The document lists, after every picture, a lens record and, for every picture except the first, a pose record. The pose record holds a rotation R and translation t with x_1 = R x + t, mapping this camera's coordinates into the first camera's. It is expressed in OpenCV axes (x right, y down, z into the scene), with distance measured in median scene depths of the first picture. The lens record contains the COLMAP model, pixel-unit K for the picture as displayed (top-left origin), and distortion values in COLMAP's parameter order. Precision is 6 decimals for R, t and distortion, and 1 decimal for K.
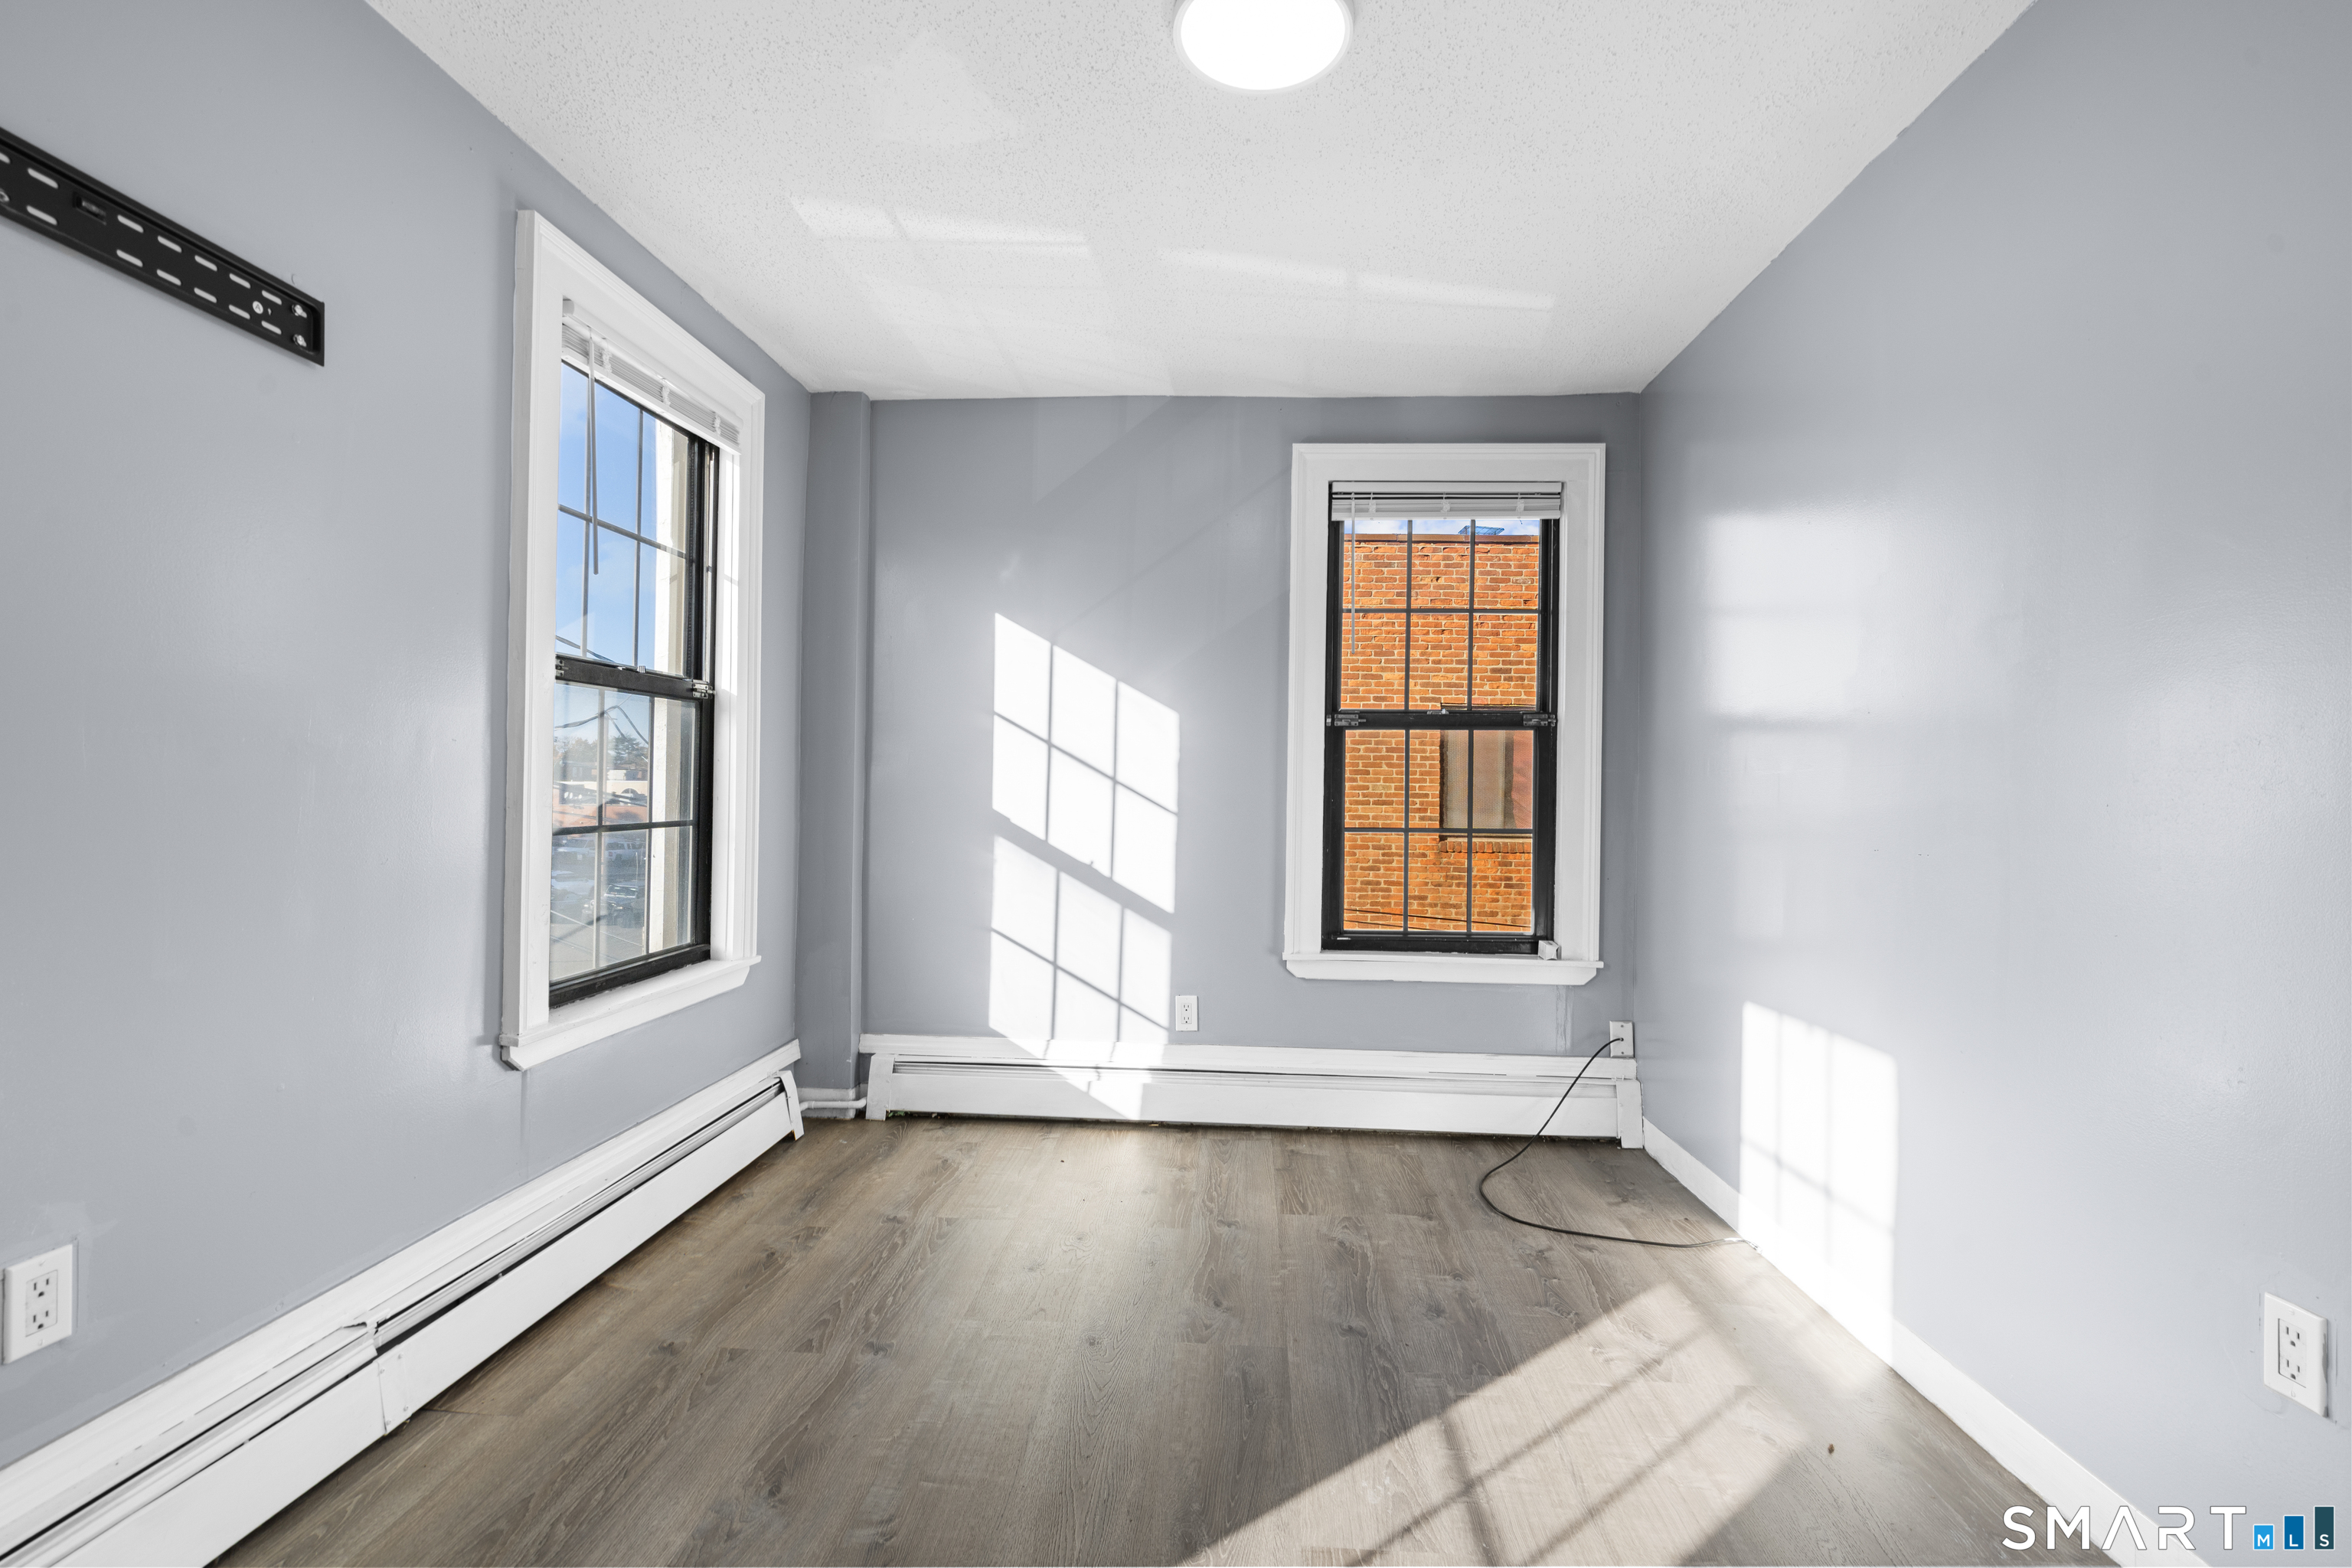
lens RADIAL K [[1059.2, 0, 1178.3], [0, 1059.2, 789.5], [0, 0, 1]] dist [-0.009796, 0.004966]
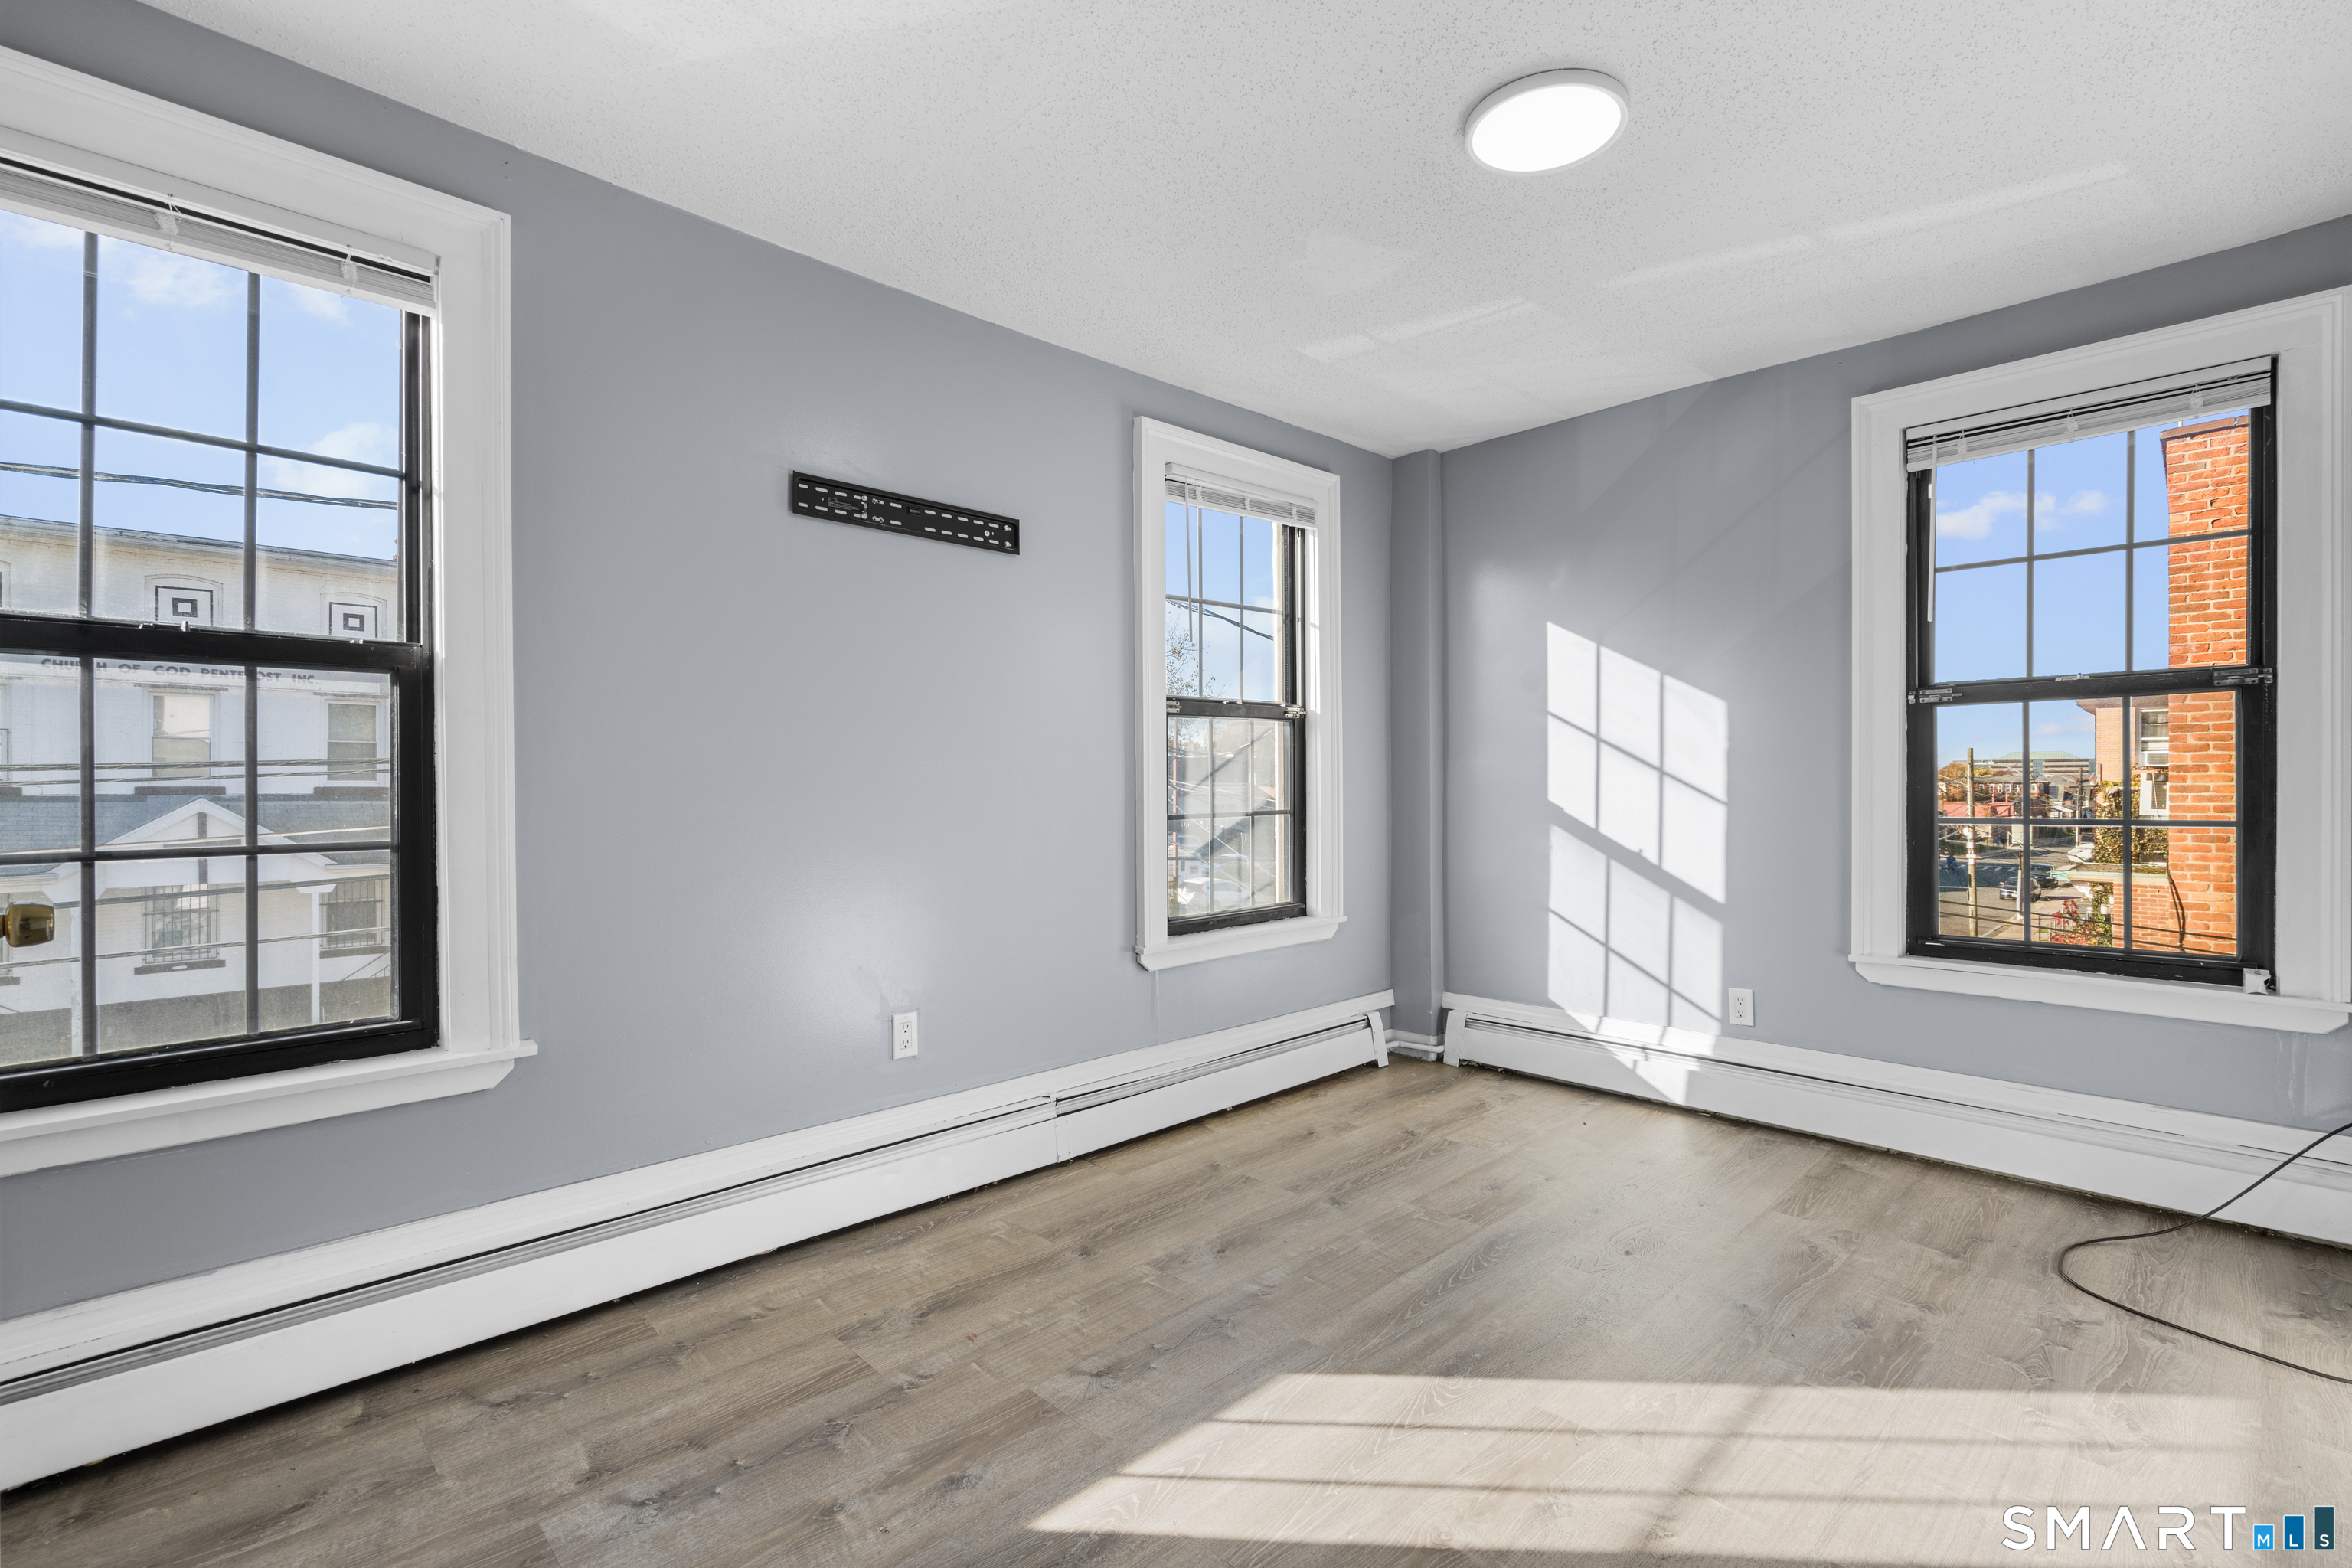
lens RADIAL K [[1052.5, 0, 1168.1], [0, 1052.5, 791.2], [0, 0, 1]] dist [0.002680, 0.000378]
pose [[0.738554, -0.013452, -0.674060, 0.291560], [0.018210, 0.999834, 0.000000, 0.002118], [0.673948, -0.012274, 0.738677, -0.078696]]
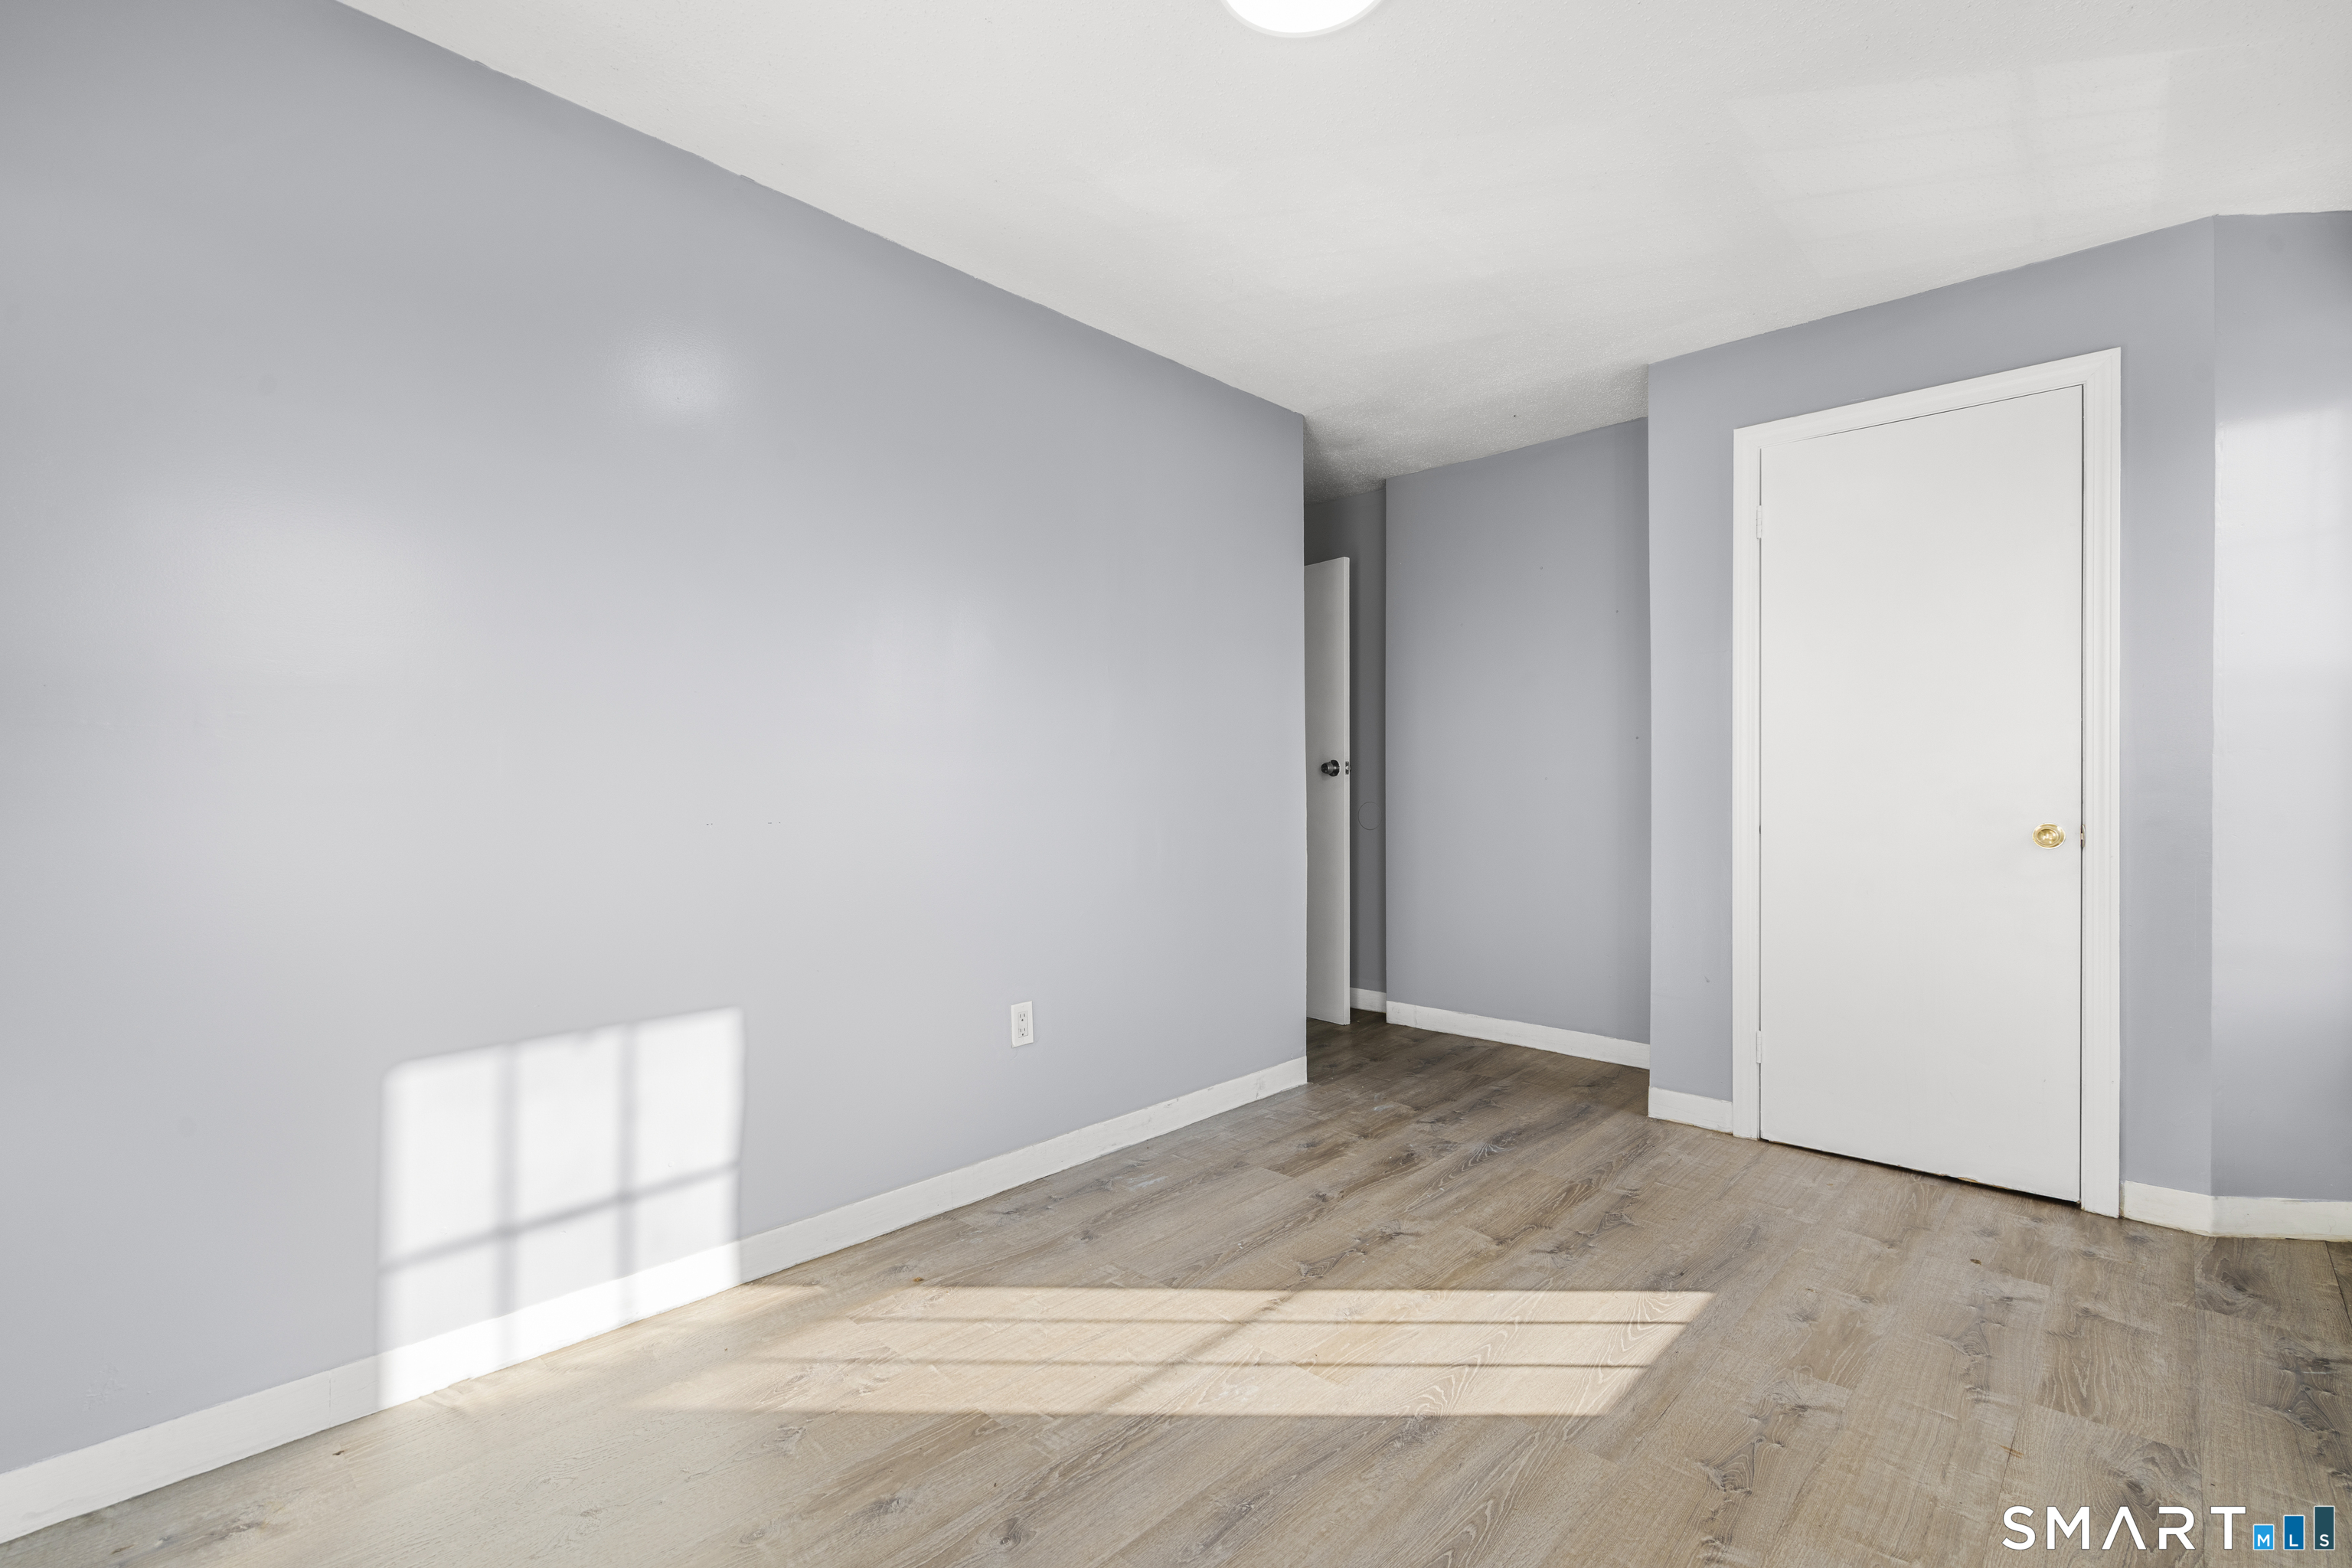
lens RADIAL K [[1059.2, 0, 1178.3], [0, 1059.2, 789.5], [0, 0, 1]] dist [-0.009796, 0.004966]
pose [[-0.770910, -0.013779, 0.636795, -0.235674], [-0.011778, 0.999903, 0.007378, 0.006454], [-0.636835, -0.001812, -0.770998, 0.959984]]
